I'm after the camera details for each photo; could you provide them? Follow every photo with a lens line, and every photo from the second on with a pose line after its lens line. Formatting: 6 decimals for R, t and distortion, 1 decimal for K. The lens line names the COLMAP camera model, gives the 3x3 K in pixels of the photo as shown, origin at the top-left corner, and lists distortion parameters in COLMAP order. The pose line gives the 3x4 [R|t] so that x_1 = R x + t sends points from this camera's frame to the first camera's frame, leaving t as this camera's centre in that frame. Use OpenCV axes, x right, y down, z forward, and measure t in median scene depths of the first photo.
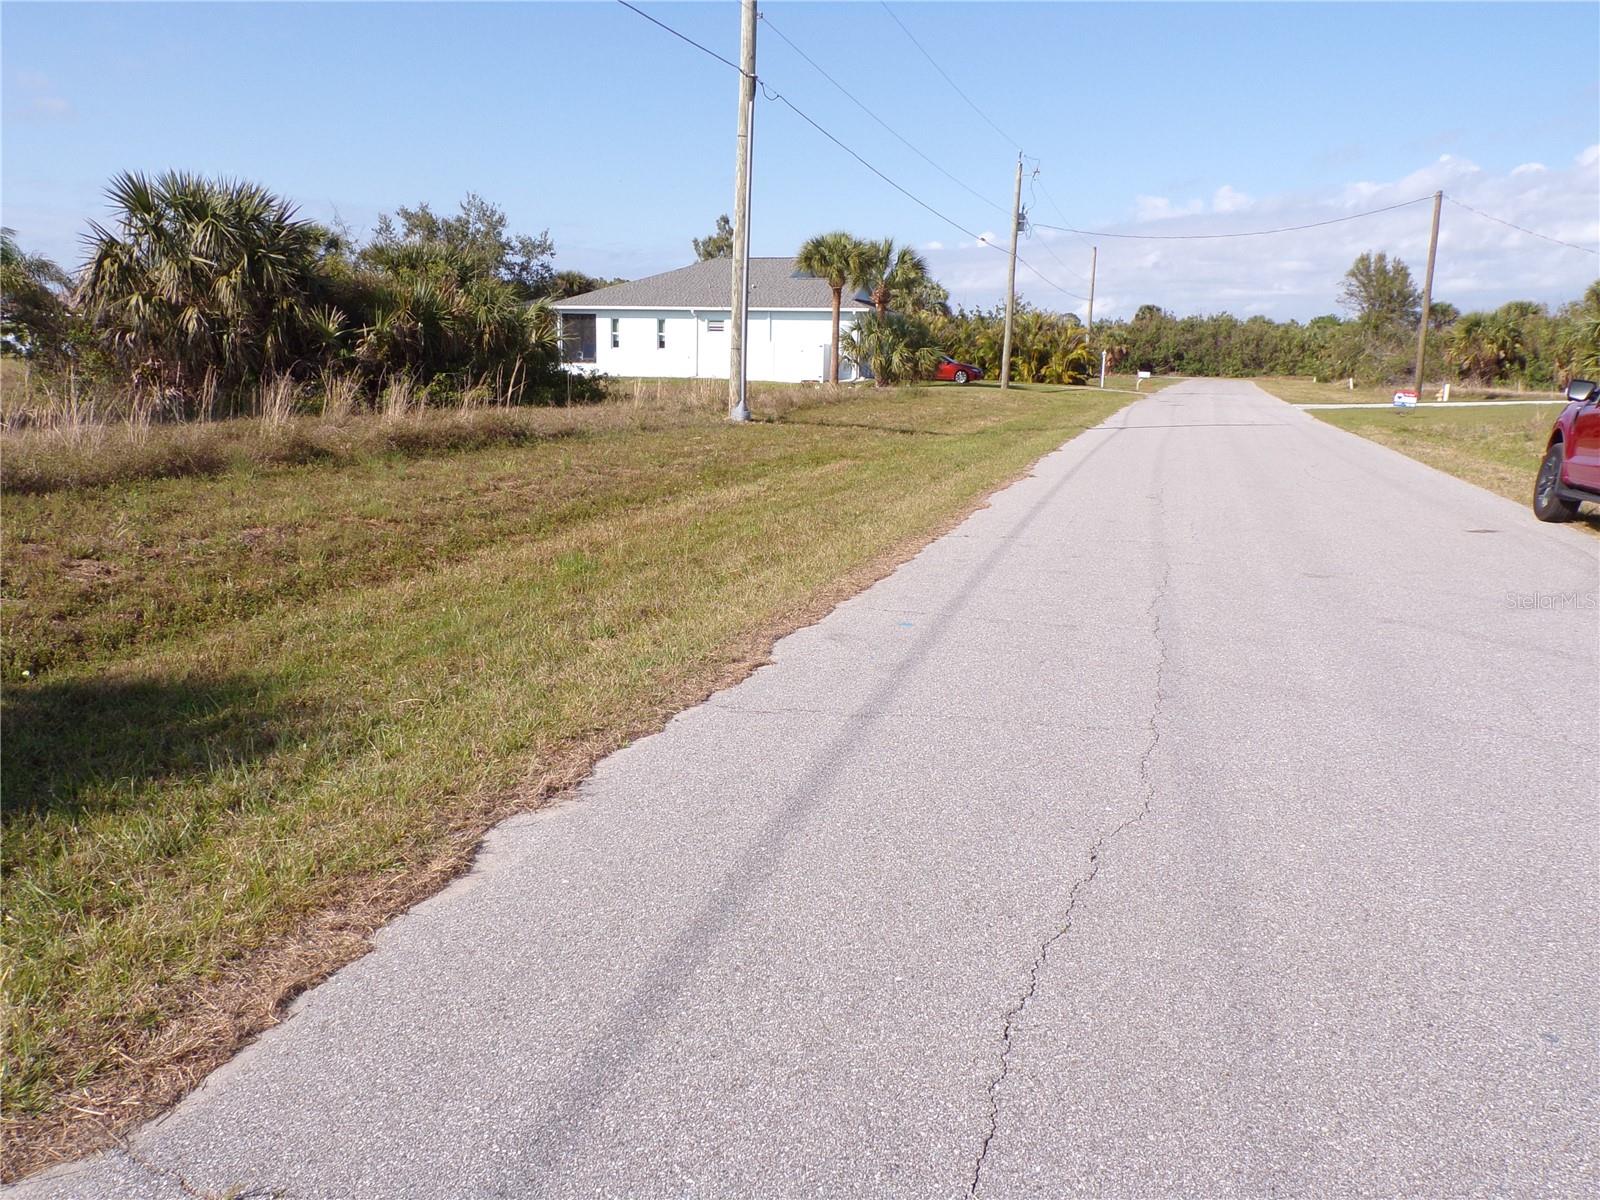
lens RADIAL K [[1337.6, 0, 808.8], [0, 1337.6, 597.7], [0, 0, 1]] dist [0.007310, 0.022338]
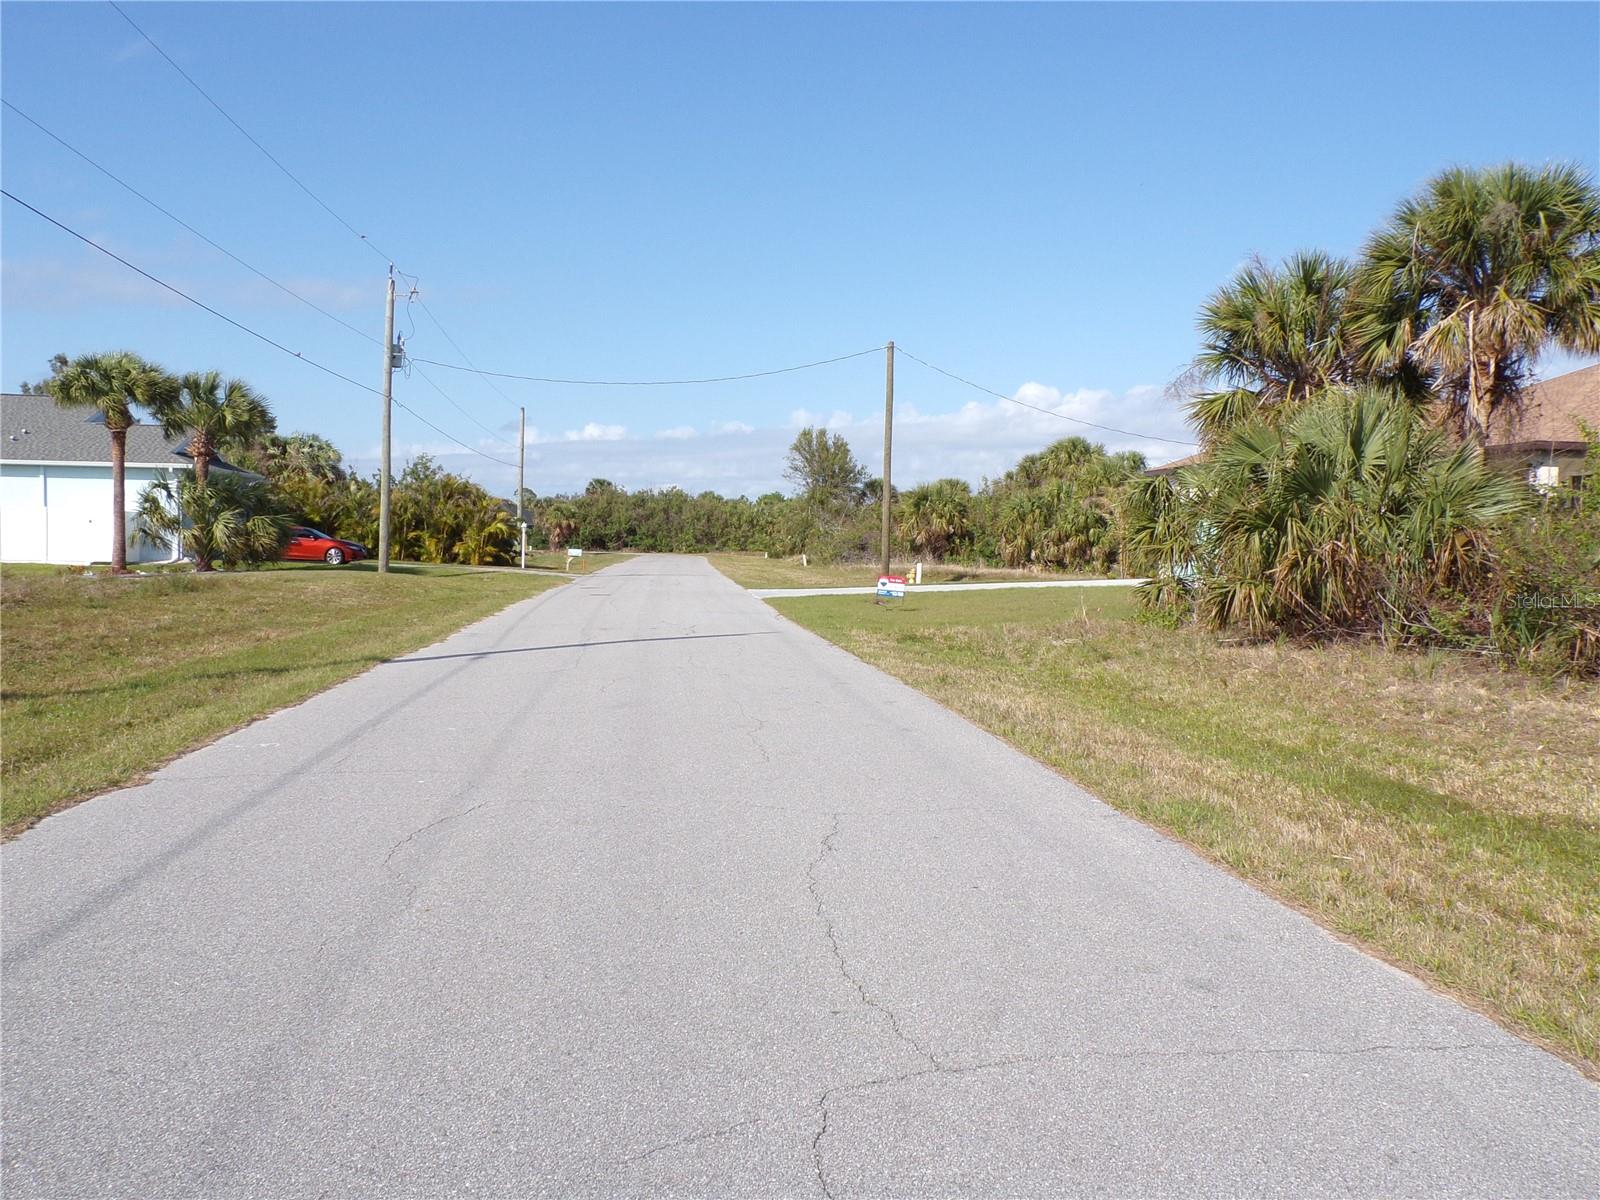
lens RADIAL K [[1337.6, 0, 800.7], [0, 1337.6, 601.2], [0, 0, 1]] dist [0.007310, 0.022338]
pose [[0.927005, -0.018878, 0.374573, 0.063057], [0.066156, 0.991303, -0.113765, -0.030504], [-0.369167, 0.130241, 0.920192, 0.175768]]
